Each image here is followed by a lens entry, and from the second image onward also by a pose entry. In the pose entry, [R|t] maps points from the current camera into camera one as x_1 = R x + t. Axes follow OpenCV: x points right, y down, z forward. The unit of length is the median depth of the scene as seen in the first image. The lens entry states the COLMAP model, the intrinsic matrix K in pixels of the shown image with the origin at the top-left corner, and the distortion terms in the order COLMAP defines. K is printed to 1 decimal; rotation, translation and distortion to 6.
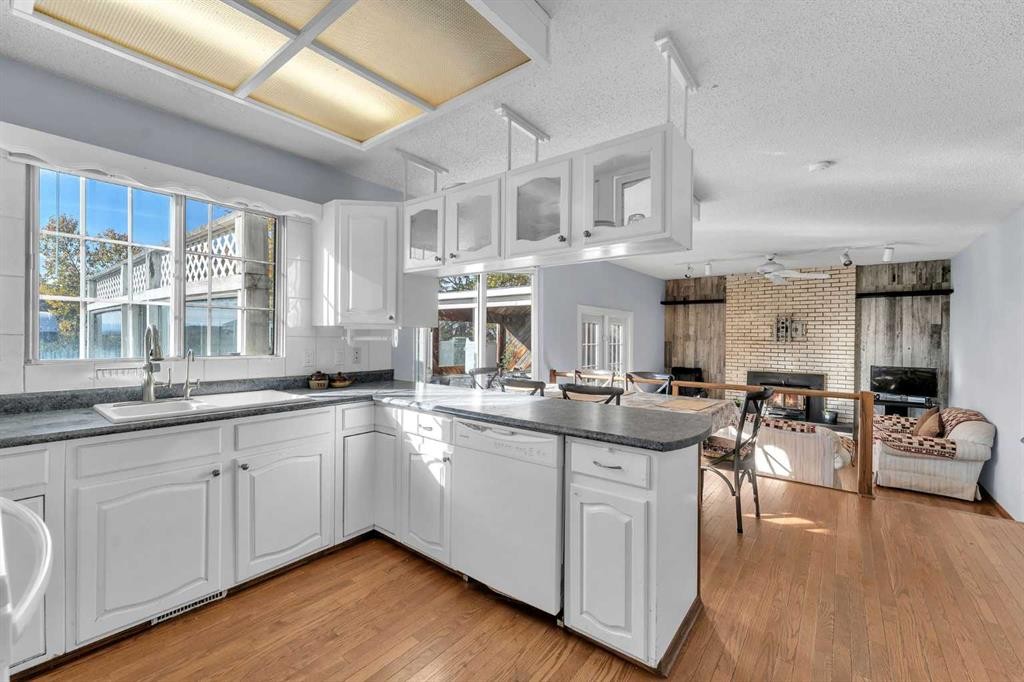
lens RADIAL K [[428.8, 0, 505.6], [0, 428.8, 339.5], [0, 0, 1]] dist [0.002178, -0.000101]
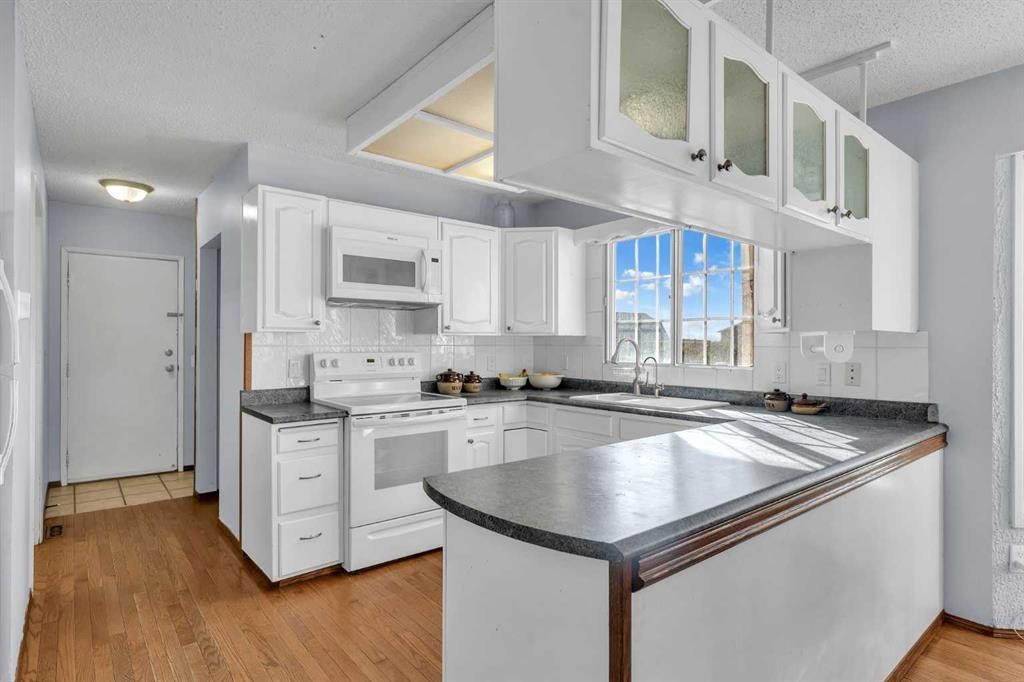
lens RADIAL K [[532.6, 0, 508.1], [0, 532.6, 340.2], [0, 0, 1]] dist [-0.002305, -0.000204]
pose [[-0.210884, -0.010815, -0.977451, 0.801271], [-0.008362, 0.999922, -0.009260, -0.006775], [0.977475, 0.006220, -0.210958, 0.857557]]
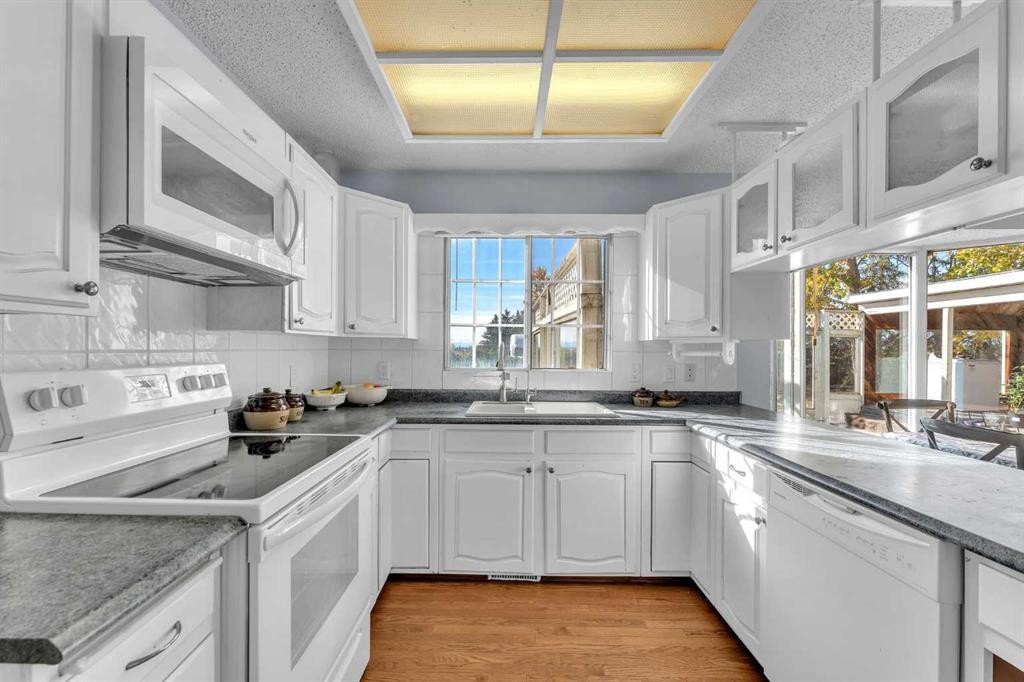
lens RADIAL K [[428.8, 0, 508.5], [0, 428.8, 348.9], [0, 0, 1]] dist [0.002178, -0.000101]
pose [[0.614030, -0.005412, -0.789264, 0.167809], [-0.005421, 0.999924, -0.011074, -0.001128], [0.789264, 0.011078, 0.613954, 0.204201]]
